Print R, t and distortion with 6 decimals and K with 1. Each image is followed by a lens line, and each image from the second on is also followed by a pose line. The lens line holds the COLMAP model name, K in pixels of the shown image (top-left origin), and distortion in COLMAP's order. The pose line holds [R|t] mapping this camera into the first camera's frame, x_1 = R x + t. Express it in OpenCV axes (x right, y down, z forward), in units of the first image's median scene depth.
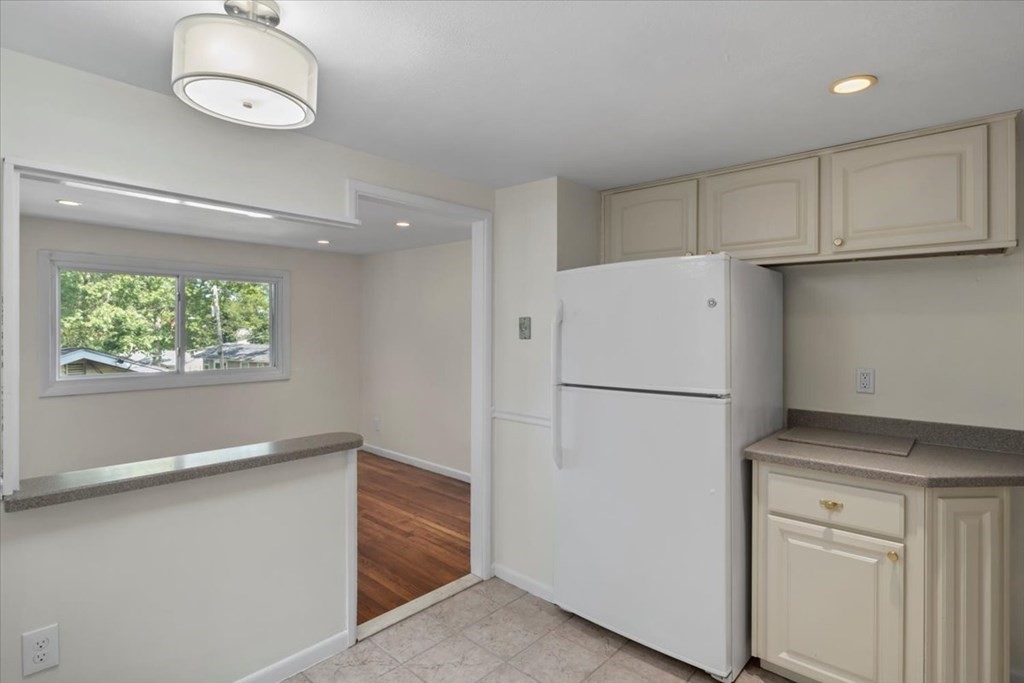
lens RADIAL K [[516.6, 0, 517.2], [0, 516.6, 328.2], [0, 0, 1]] dist [-0.007193, -0.000472]
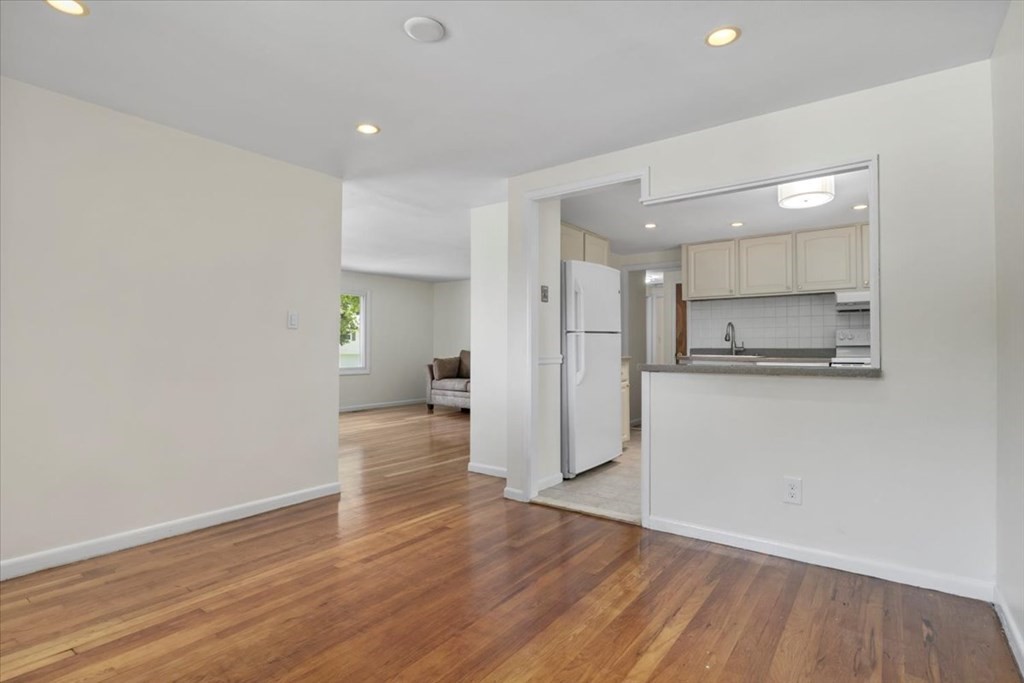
lens RADIAL K [[508.6, 0, 515.4], [0, 508.6, 338.8], [0, 0, 1]] dist [-0.009787, -0.000566]
pose [[-0.100108, 0.011021, 0.994915, -1.448715], [-0.000024, 0.999939, -0.011079, 0.147795], [-0.994977, -0.001133, -0.100102, 1.352170]]
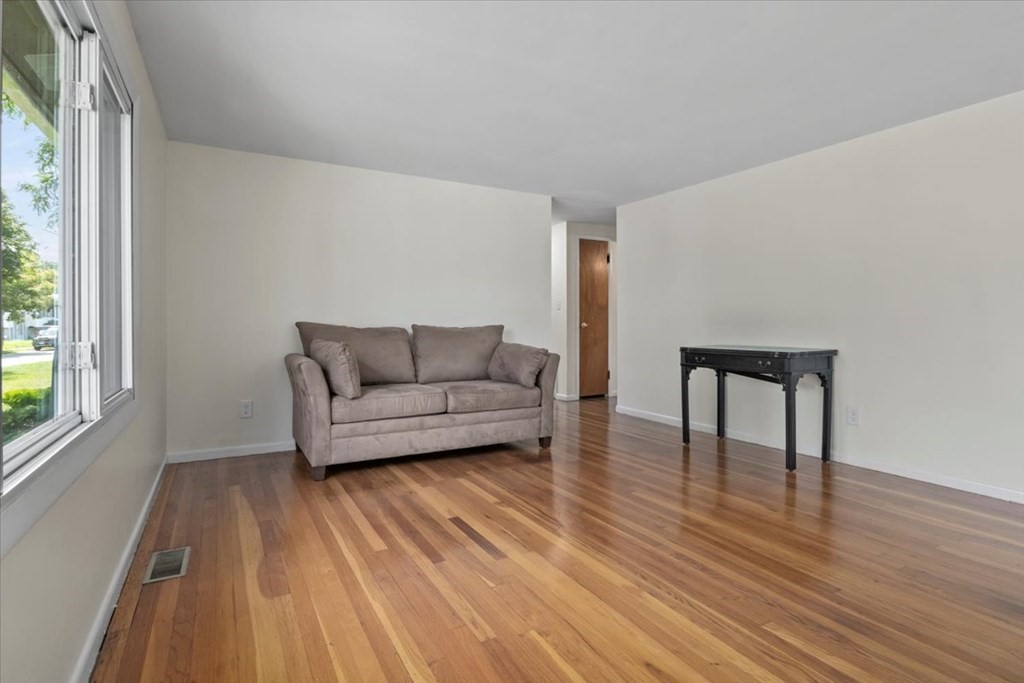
lens RADIAL K [[516.6, 0, 517.2], [0, 516.6, 328.2], [0, 0, 1]] dist [-0.007193, -0.000472]
pose [[-0.953790, -0.012656, 0.300208, 1.085136], [-0.006604, 0.999754, 0.021166, 0.175241], [-0.300402, 0.018205, -0.953639, 2.612399]]
